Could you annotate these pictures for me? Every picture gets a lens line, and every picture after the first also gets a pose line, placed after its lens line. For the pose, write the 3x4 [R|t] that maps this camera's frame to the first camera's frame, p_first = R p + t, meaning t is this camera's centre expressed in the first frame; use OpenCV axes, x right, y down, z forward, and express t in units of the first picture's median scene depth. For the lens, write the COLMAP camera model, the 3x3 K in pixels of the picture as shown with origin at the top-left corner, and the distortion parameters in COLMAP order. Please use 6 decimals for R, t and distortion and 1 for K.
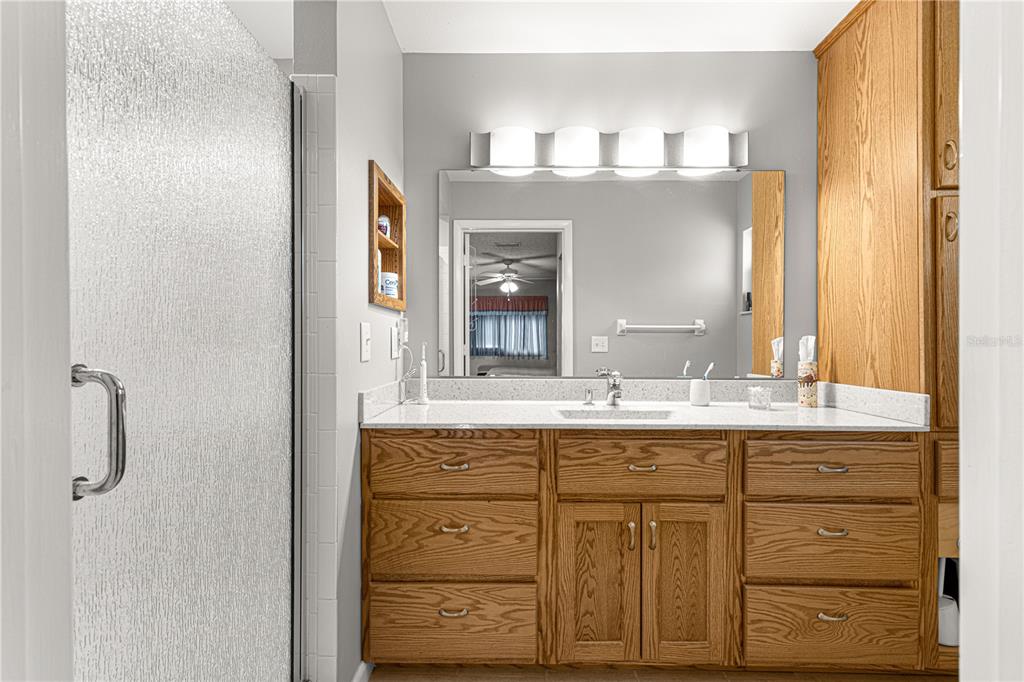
lens RADIAL K [[460.8, 0, 506.2], [0, 460.8, 347.4], [0, 0, 1]] dist [0.008029, -0.002297]
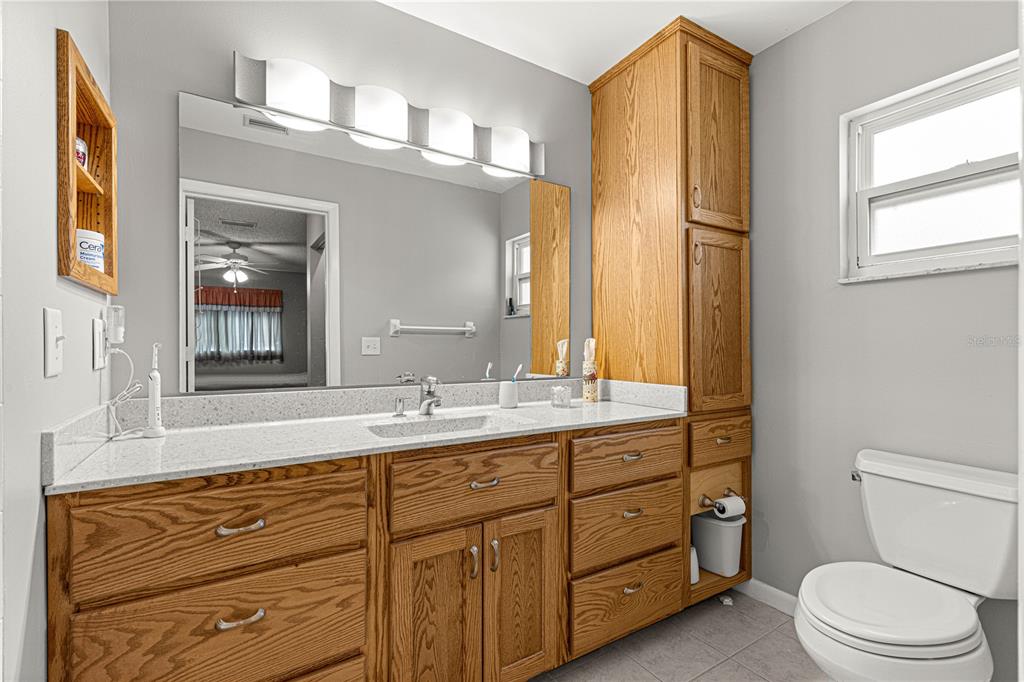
lens RADIAL K [[460.8, 0, 511.5], [0, 460.8, 348.2], [0, 0, 1]] dist [0.008029, -0.002297]
pose [[0.837193, -0.003521, 0.546896, -0.135637], [0.004489, 0.999990, -0.000433, -0.001845], [-0.546889, 0.002818, 0.837200, 0.194812]]
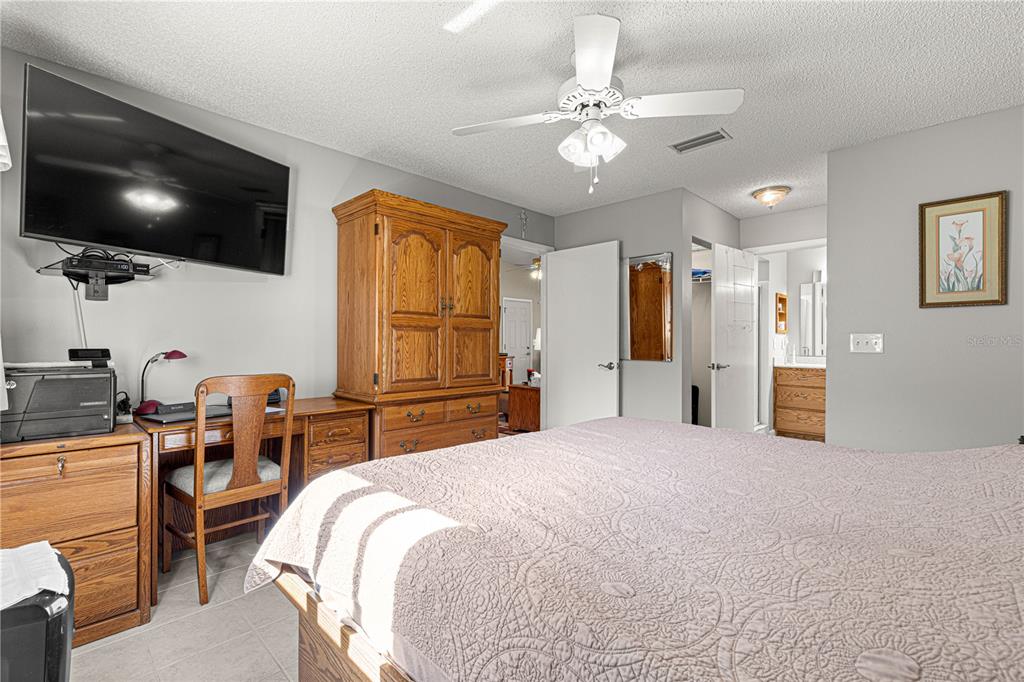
lens RADIAL K [[460.8, 0, 509.7], [0, 460.8, 338.8], [0, 0, 1]] dist [0.008029, -0.002297]
pose [[0.715070, 0.007164, -0.699016, 0.701175], [0.004587, 0.999878, 0.014940, -0.103493], [0.699038, -0.013889, 0.714950, -2.875204]]
